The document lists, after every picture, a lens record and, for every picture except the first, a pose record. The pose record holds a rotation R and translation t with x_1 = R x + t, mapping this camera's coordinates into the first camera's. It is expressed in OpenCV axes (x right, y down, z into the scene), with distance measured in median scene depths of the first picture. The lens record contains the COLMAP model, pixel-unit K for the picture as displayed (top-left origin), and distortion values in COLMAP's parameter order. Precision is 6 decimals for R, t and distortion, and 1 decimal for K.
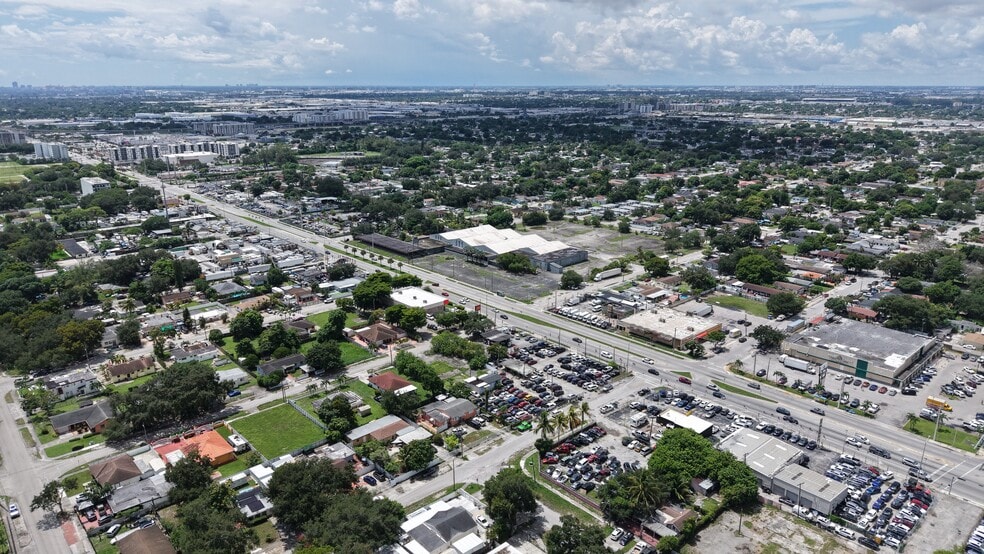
lens RADIAL K [[659.1, 0, 493.8], [0, 659.1, 276.9], [0, 0, 1]] dist [0.028138, -0.031254]
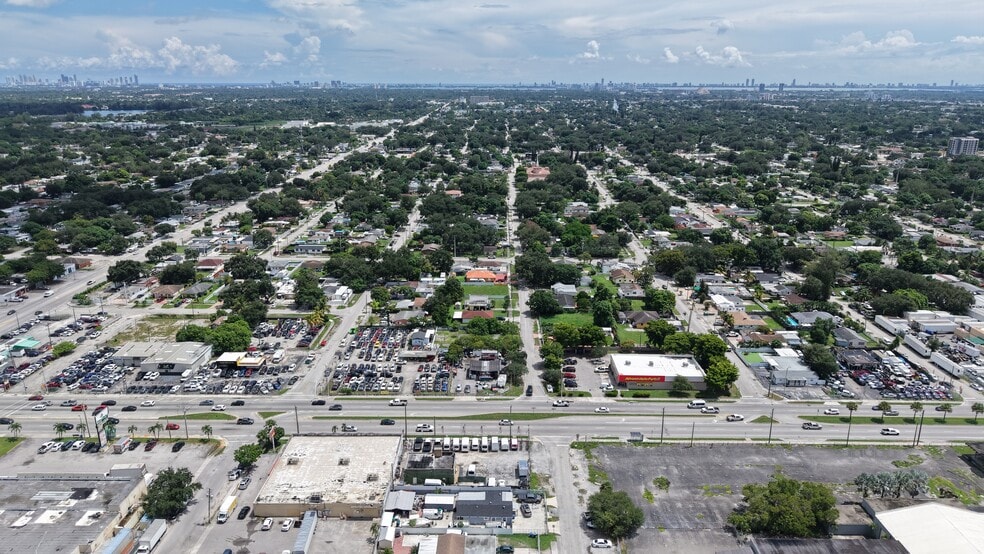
lens RADIAL K [[659.1, 0, 493.8], [0, 659.1, 276.9], [0, 0, 1]] dist [0.028138, -0.031254]
pose [[-0.683733, 0.208755, -0.699235, 0.591668], [-0.206085, 0.863964, 0.459450, -0.422309], [0.700027, 0.458243, -0.547700, 1.445993]]
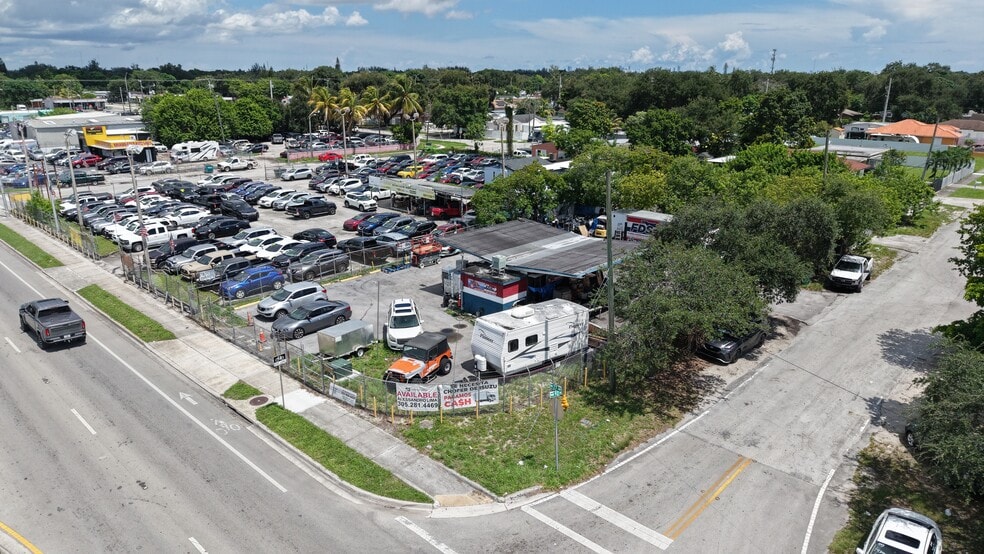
lens RADIAL K [[659.1, 0, 493.8], [0, 659.1, 276.9], [0, 0, 1]] dist [0.028138, -0.031254]
pose [[-0.997250, 0.018167, -0.071856, 0.027938], [-0.024412, 0.834889, 0.549877, 0.013651], [0.069981, 0.550119, -0.832149, 1.136571]]
